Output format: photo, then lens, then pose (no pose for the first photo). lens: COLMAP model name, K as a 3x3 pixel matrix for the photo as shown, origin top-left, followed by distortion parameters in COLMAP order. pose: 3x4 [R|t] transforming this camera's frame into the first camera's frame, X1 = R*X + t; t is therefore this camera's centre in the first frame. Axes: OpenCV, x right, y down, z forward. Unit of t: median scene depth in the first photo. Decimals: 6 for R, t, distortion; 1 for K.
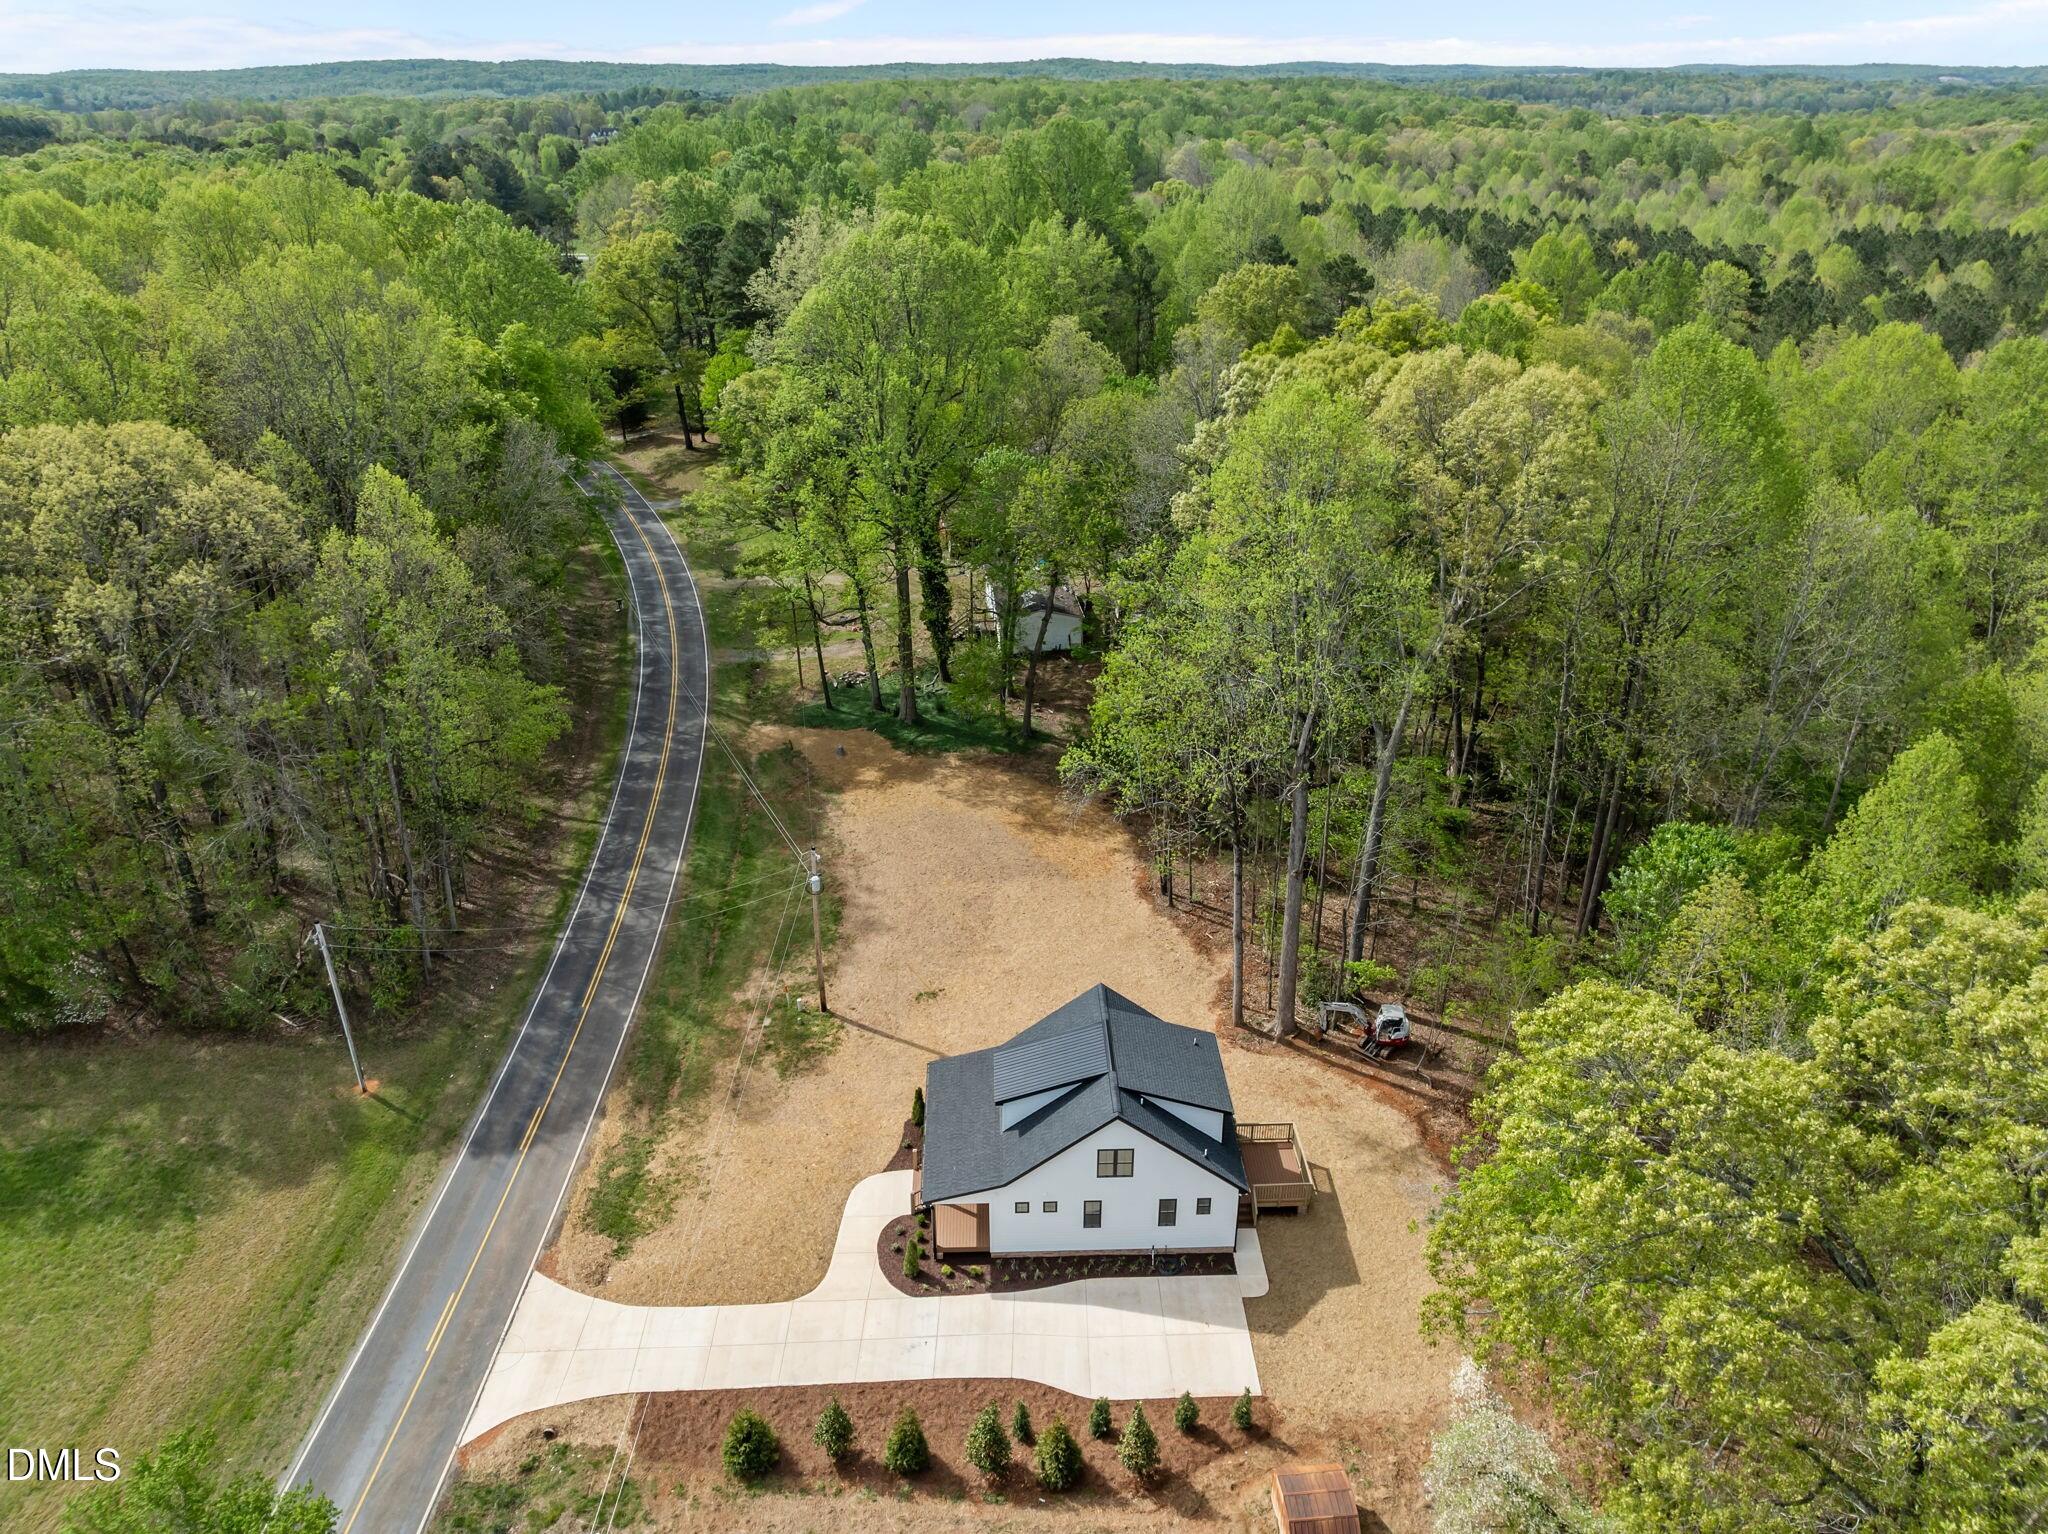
lens RADIAL K [[1435.3, 0, 1030.2], [0, 1435.3, 759.0], [0, 0, 1]] dist [-0.040487, 0.006791]
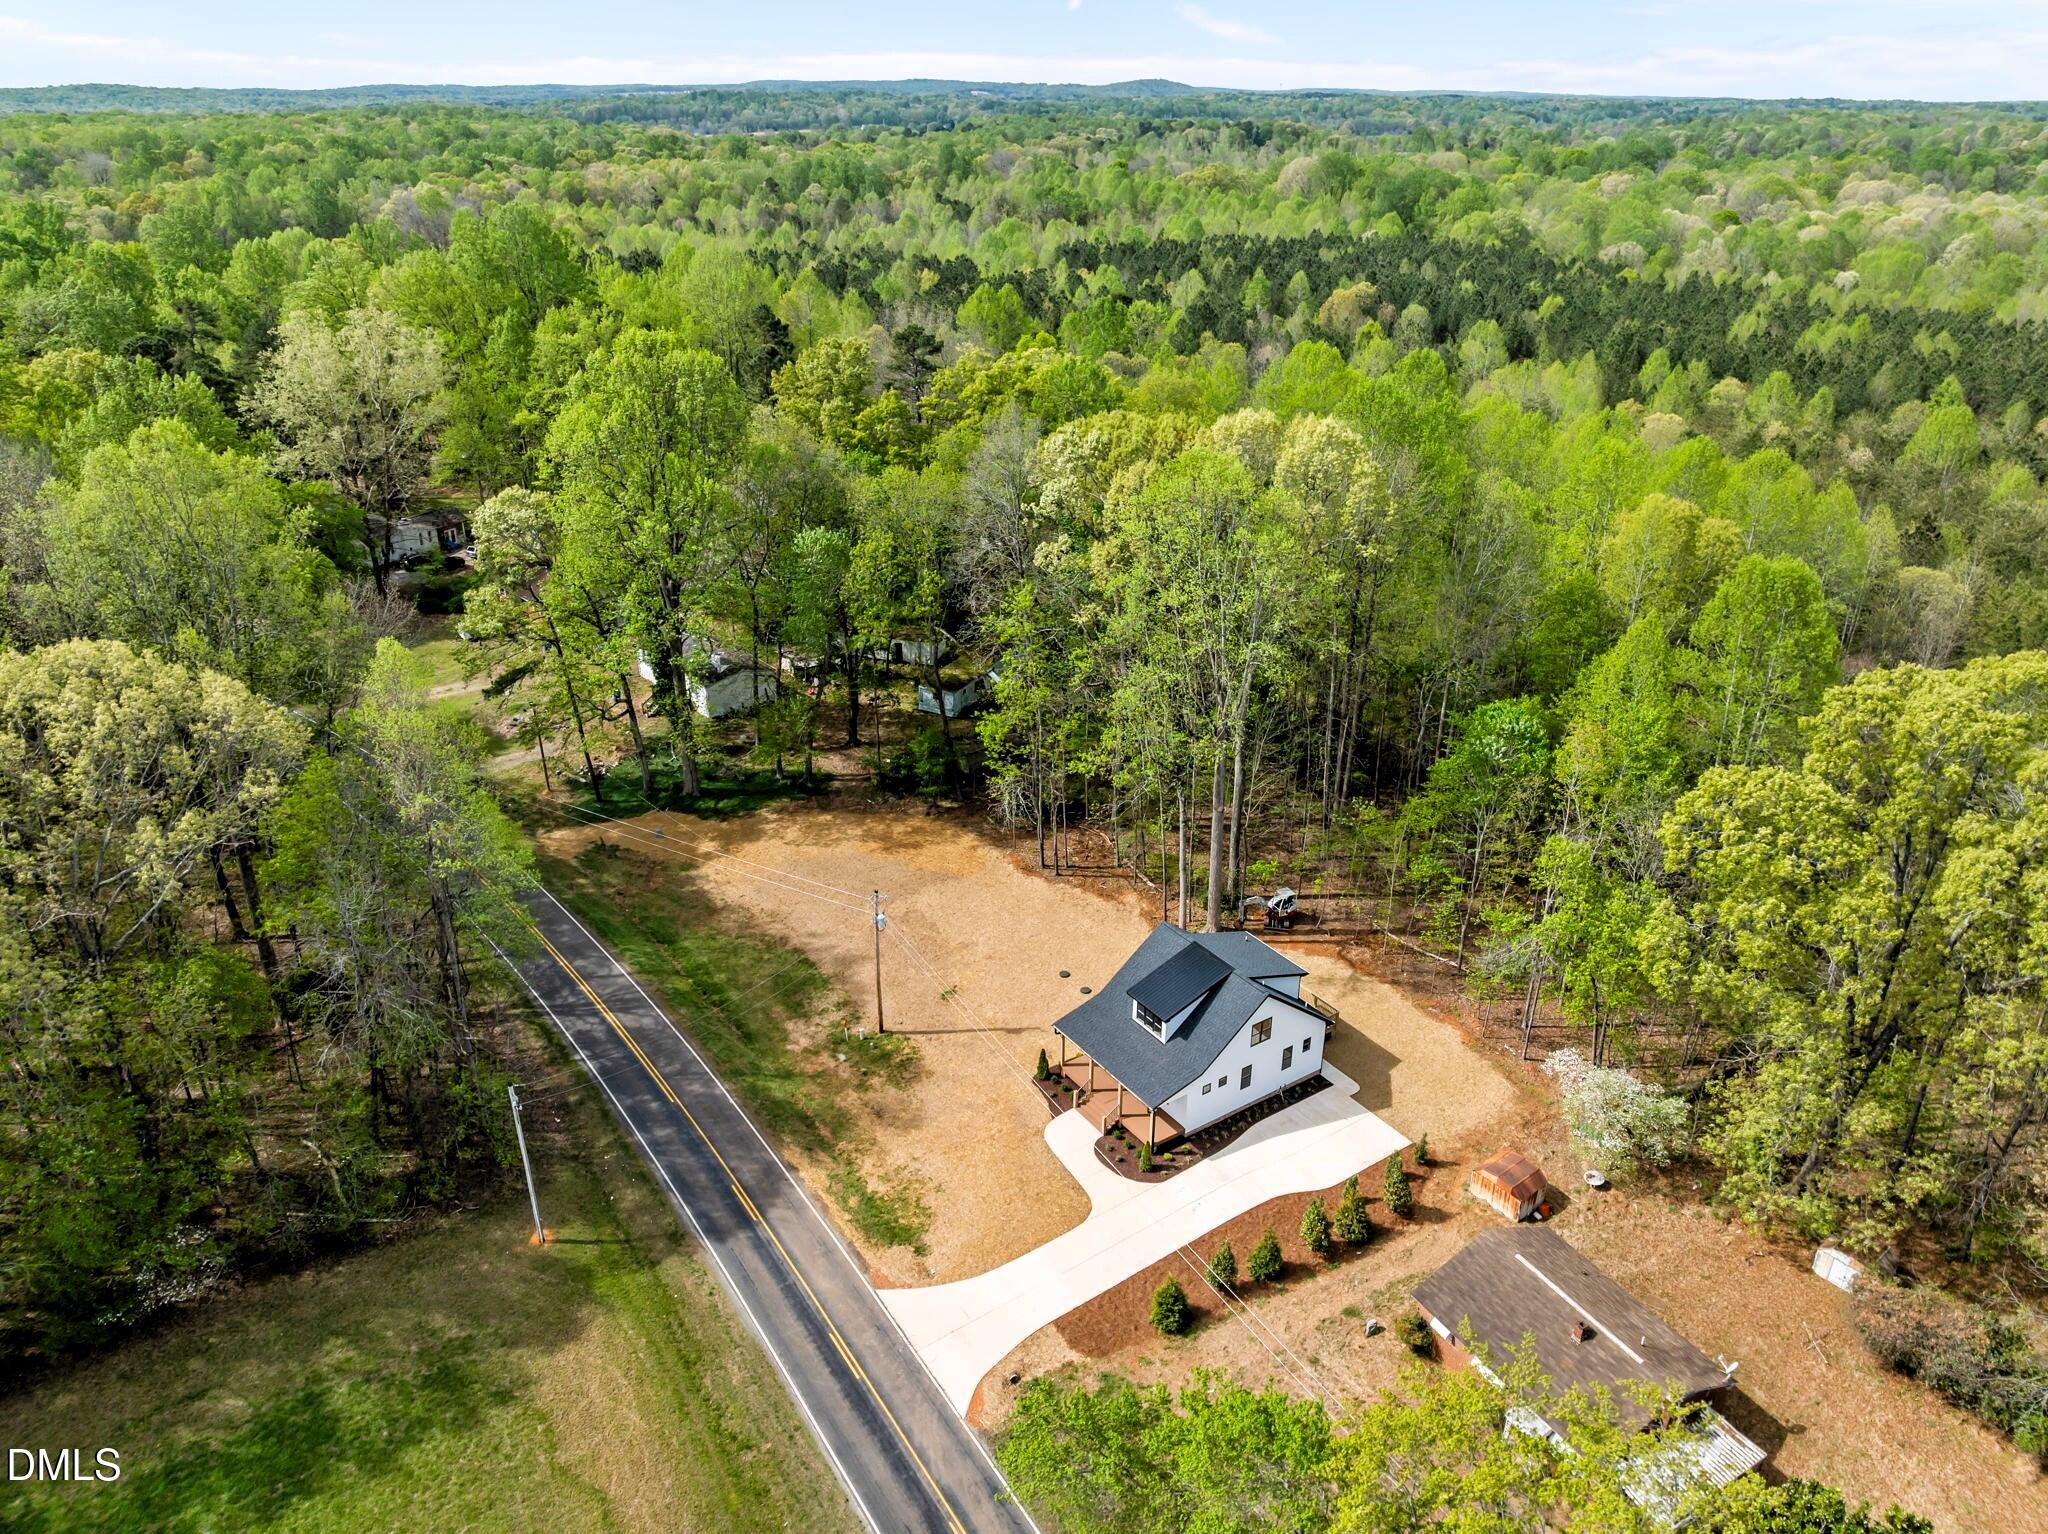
lens RADIAL K [[1435.3, 0, 1030.2], [0, 1435.3, 759.0], [0, 0, 1]] dist [-0.040487, 0.006791]
pose [[0.842363, -0.224758, 0.489805, -0.666670], [0.230058, 0.971875, 0.050314, -0.080738], [-0.487338, 0.070301, 0.870379, -0.087647]]
